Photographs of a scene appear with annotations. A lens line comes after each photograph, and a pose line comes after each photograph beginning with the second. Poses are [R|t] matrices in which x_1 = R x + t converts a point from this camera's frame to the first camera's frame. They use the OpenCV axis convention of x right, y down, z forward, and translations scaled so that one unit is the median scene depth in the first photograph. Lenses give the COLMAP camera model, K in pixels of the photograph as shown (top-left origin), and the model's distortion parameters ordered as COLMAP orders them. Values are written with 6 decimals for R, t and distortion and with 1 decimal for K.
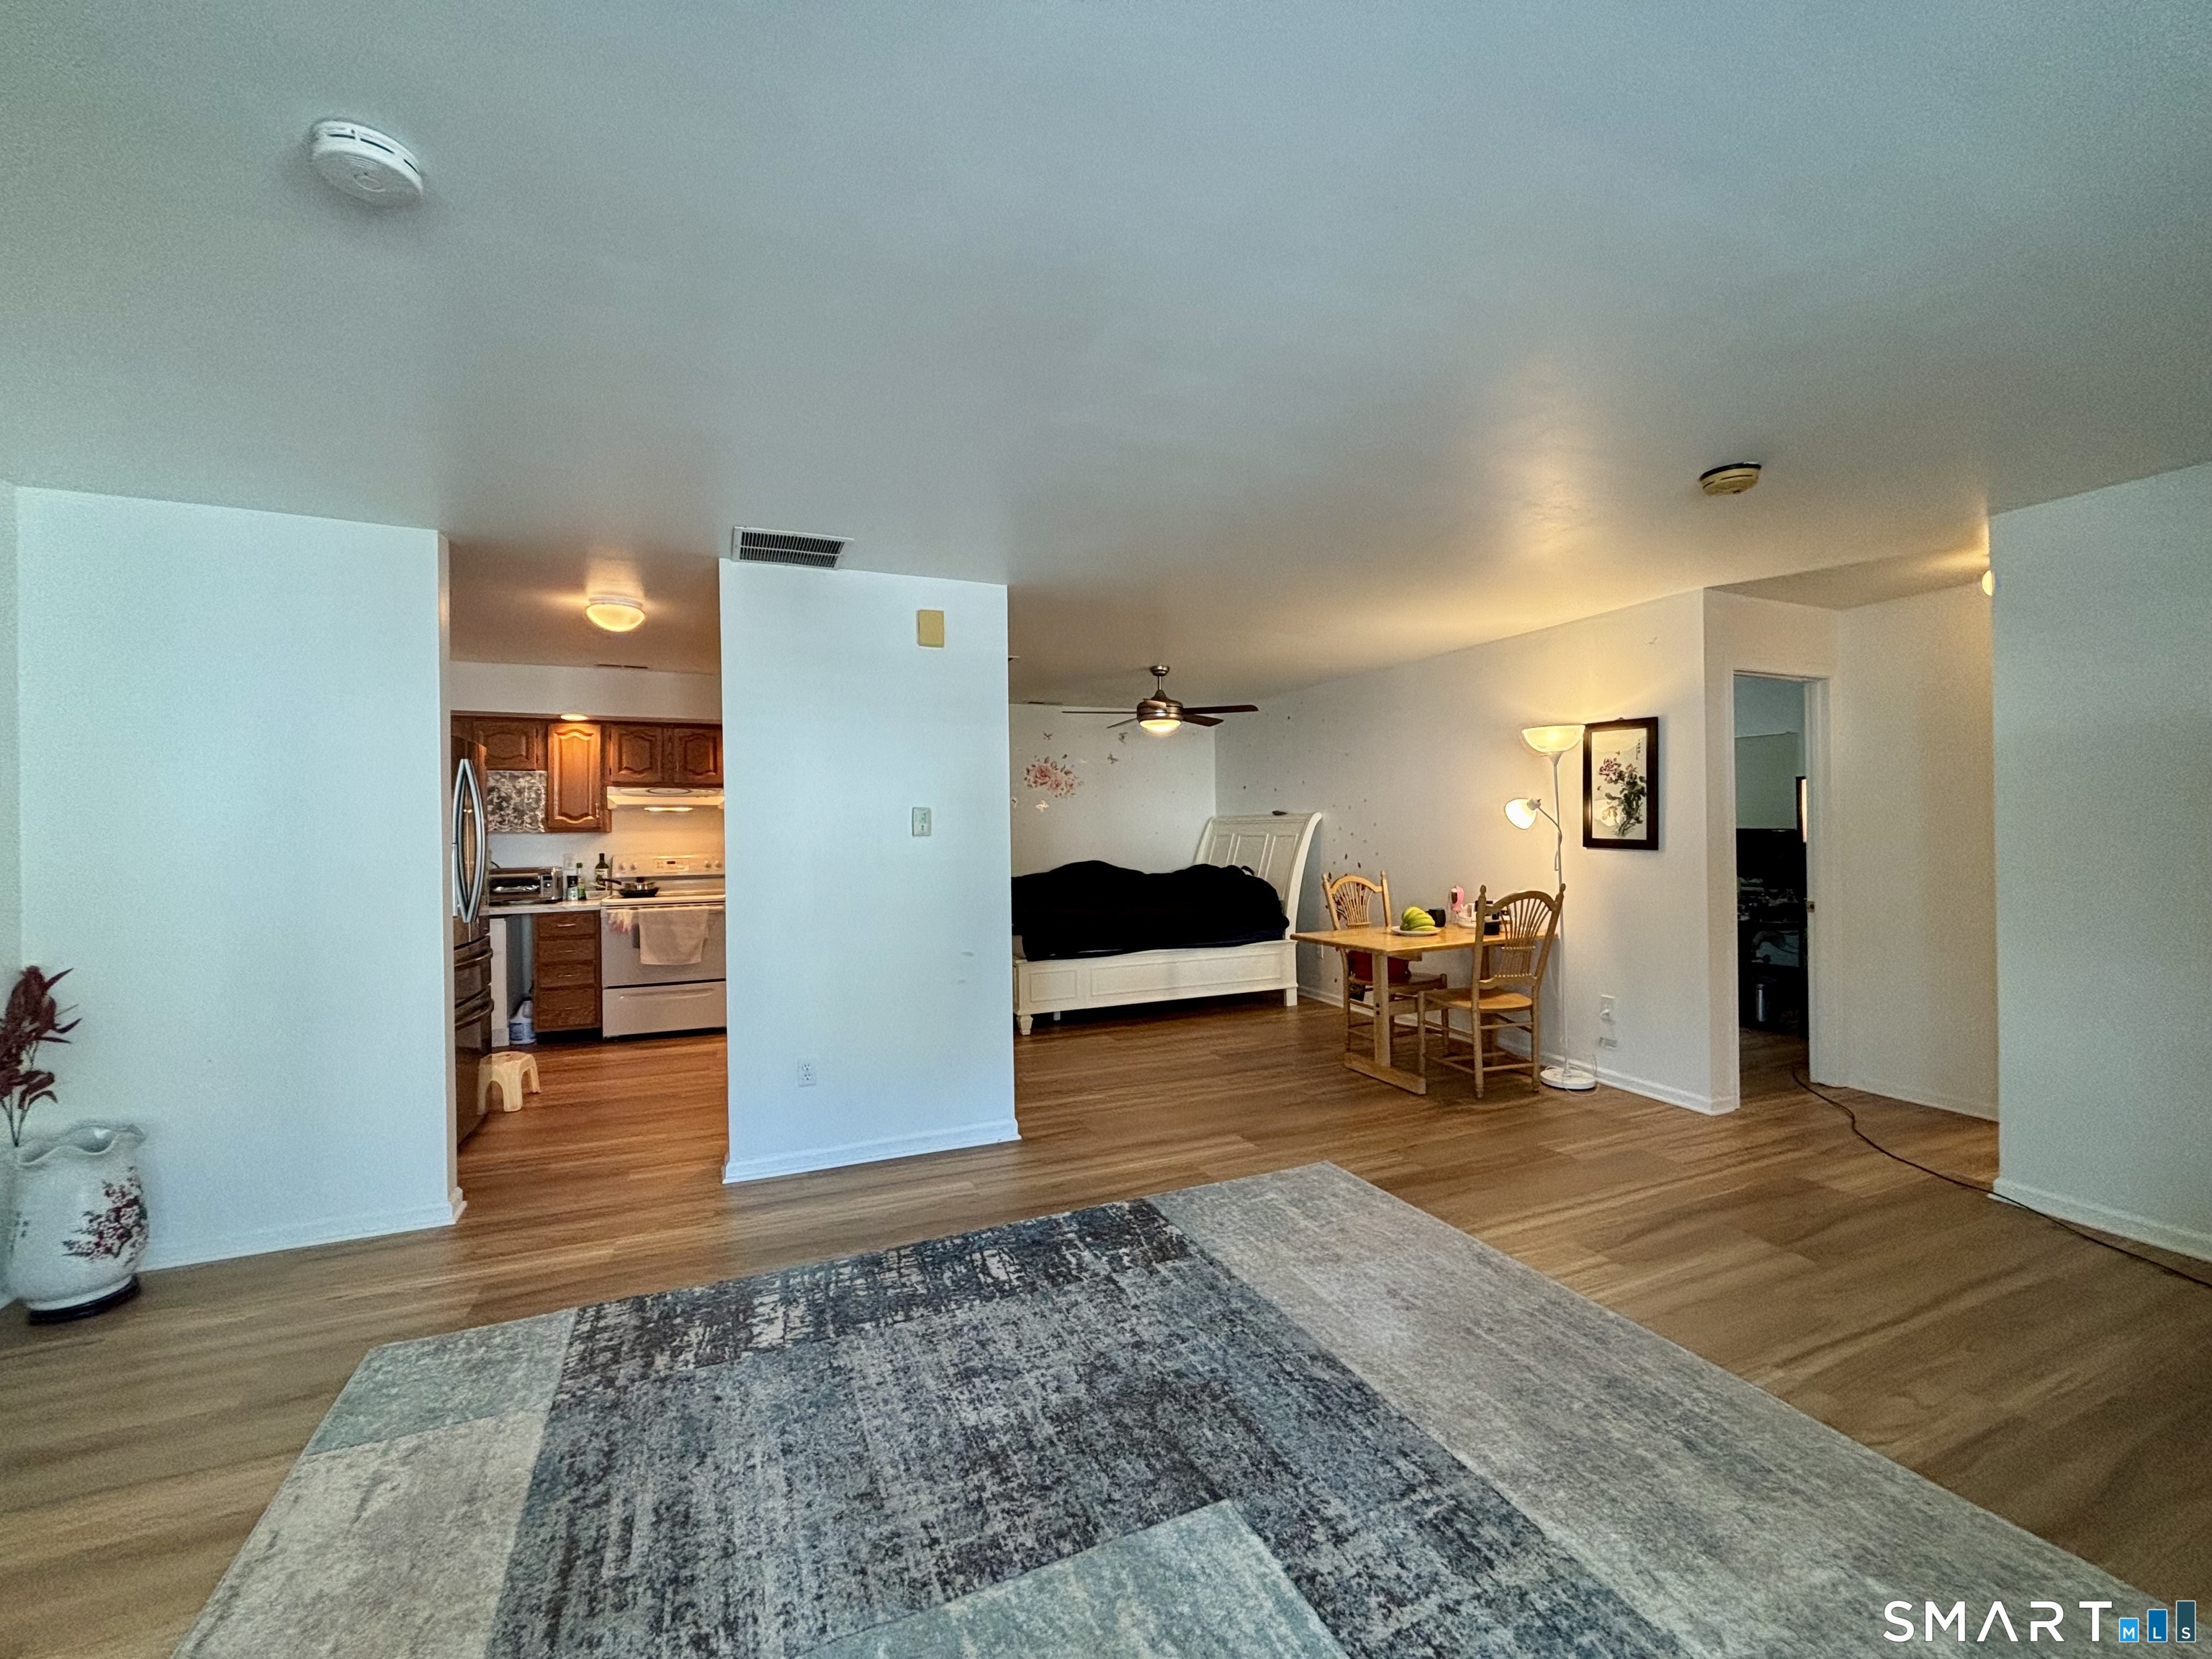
lens RADIAL K [[897.9, 0, 1094.1], [0, 897.9, 824.9], [0, 0, 1]] dist [-0.003321, 0.001946]
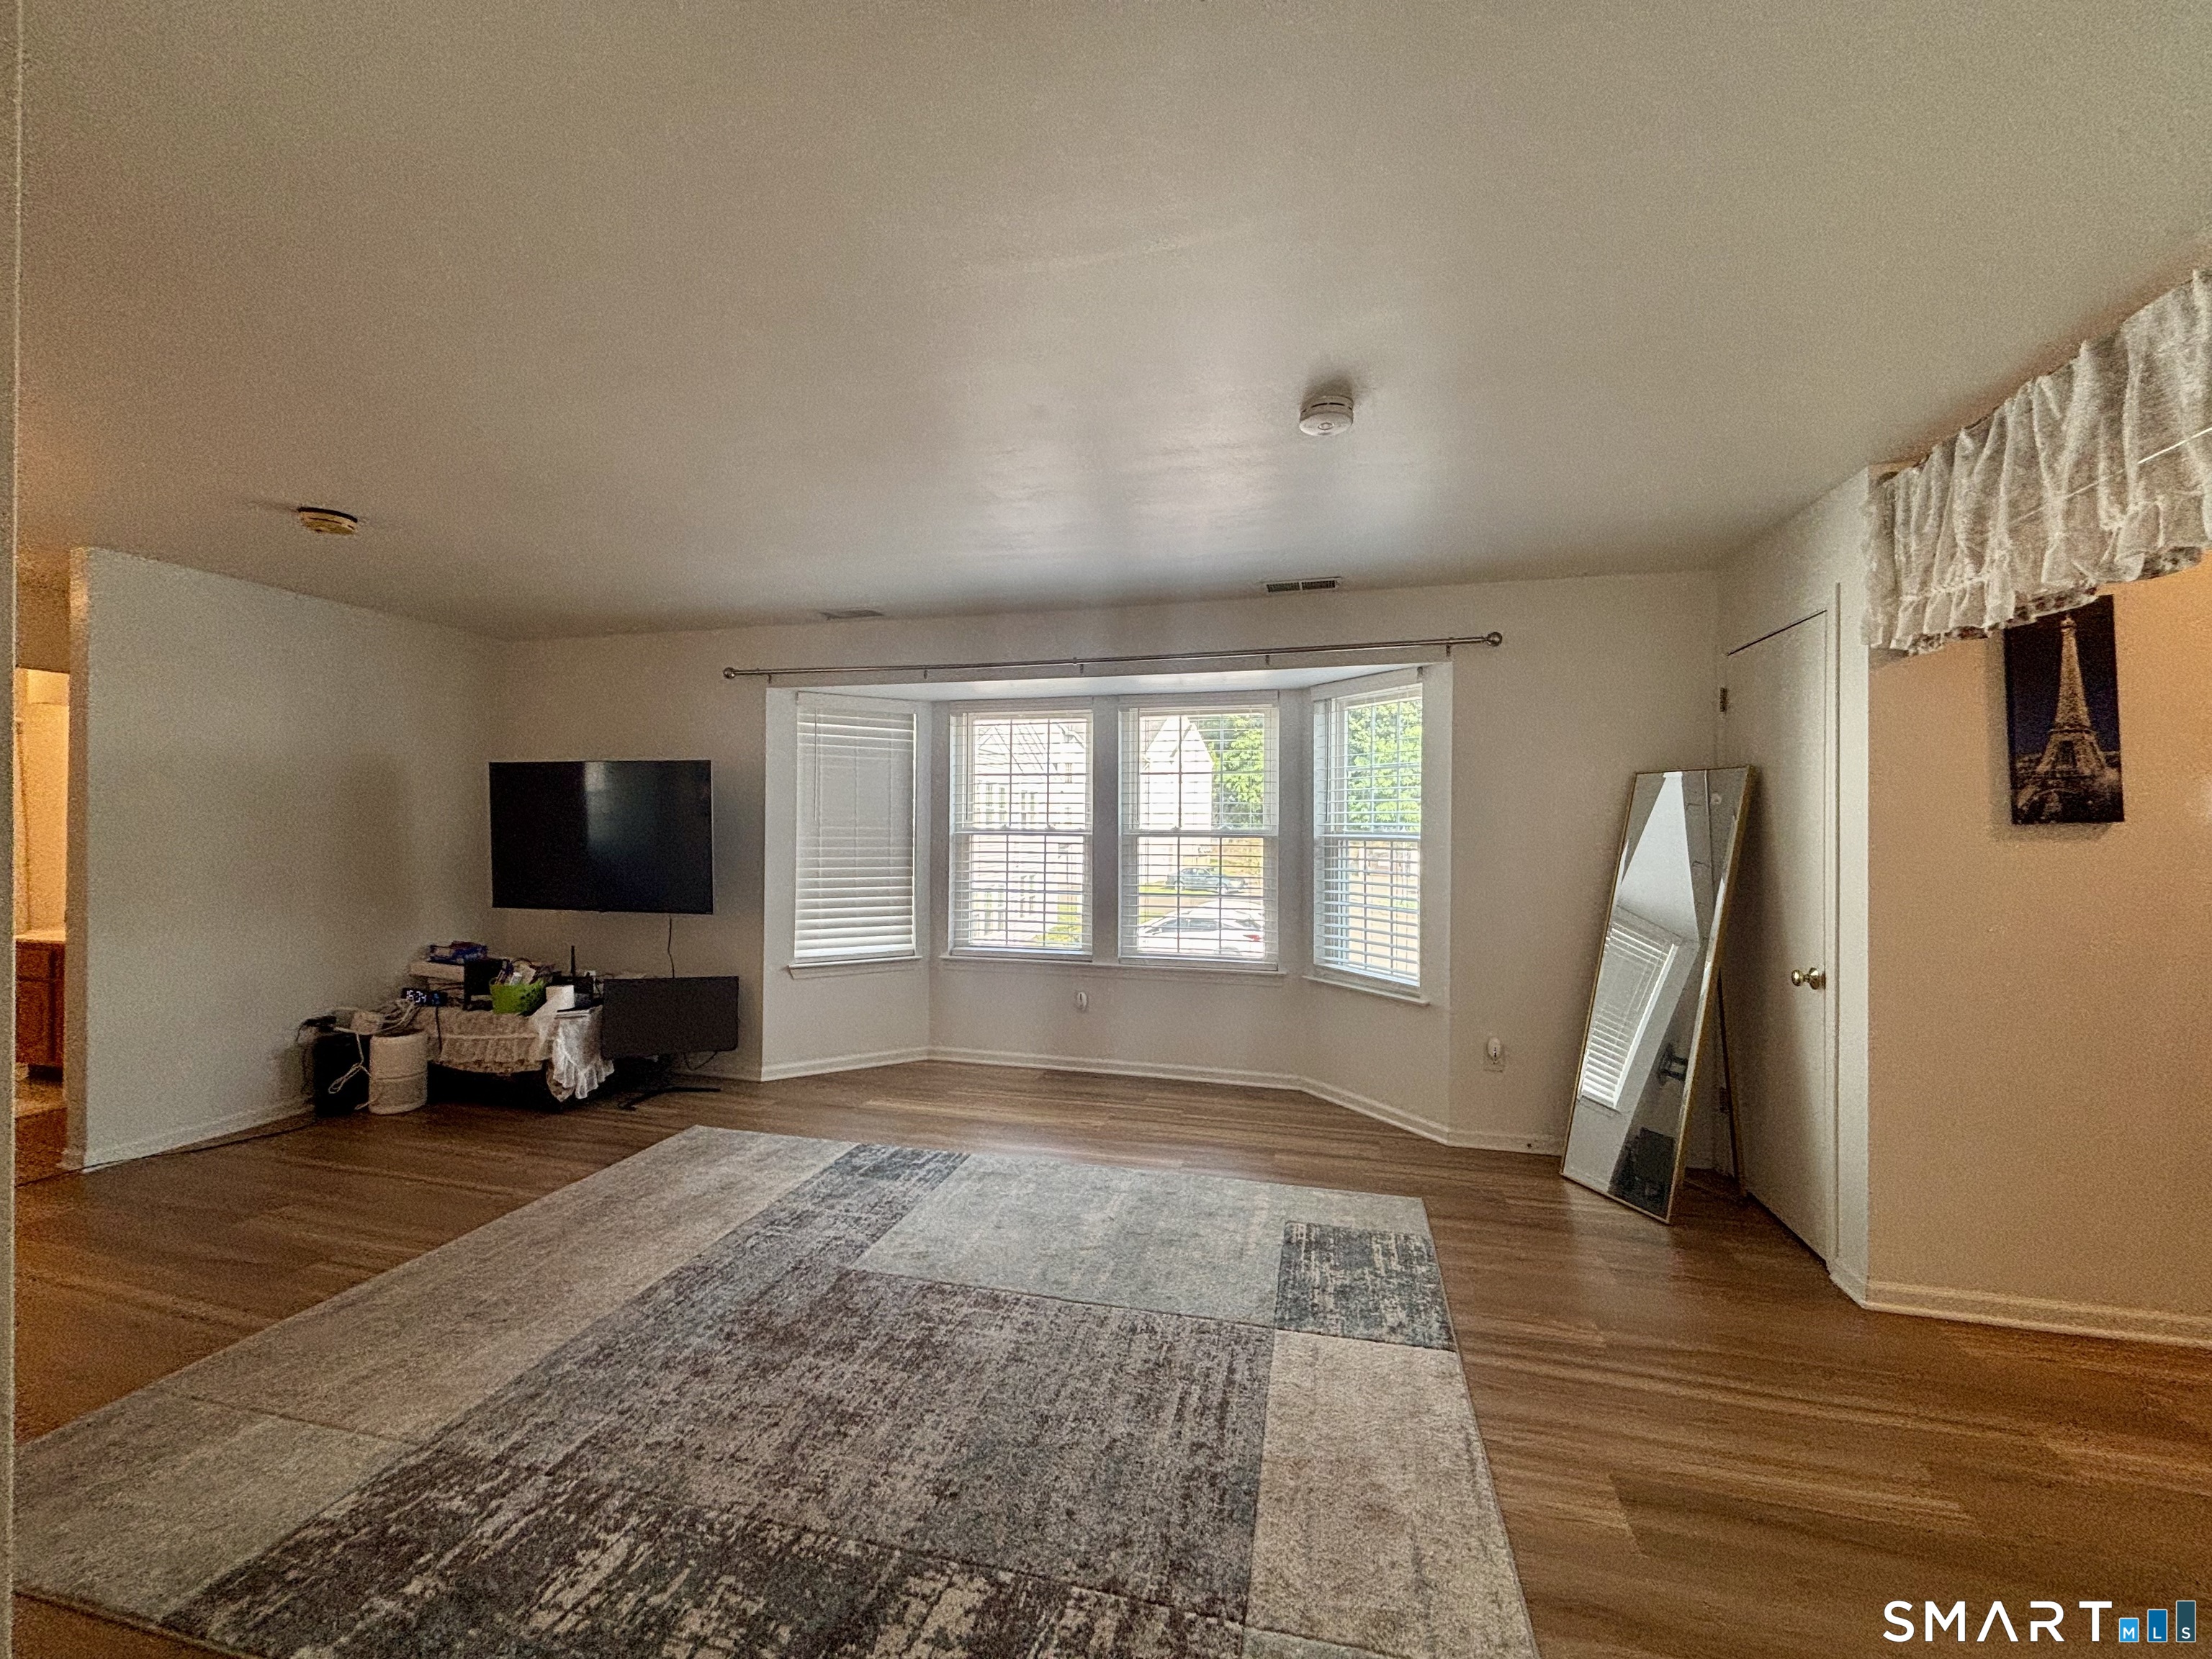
lens RADIAL K [[897.9, 0, 1100.5], [0, 897.9, 820.4], [0, 0, 1]] dist [-0.003321, 0.001946]
pose [[-0.791937, 0.010977, 0.610504, -0.464121], [0.002616, 0.999890, -0.014585, 0.004221], [-0.610597, -0.009953, -0.791879, 0.798279]]
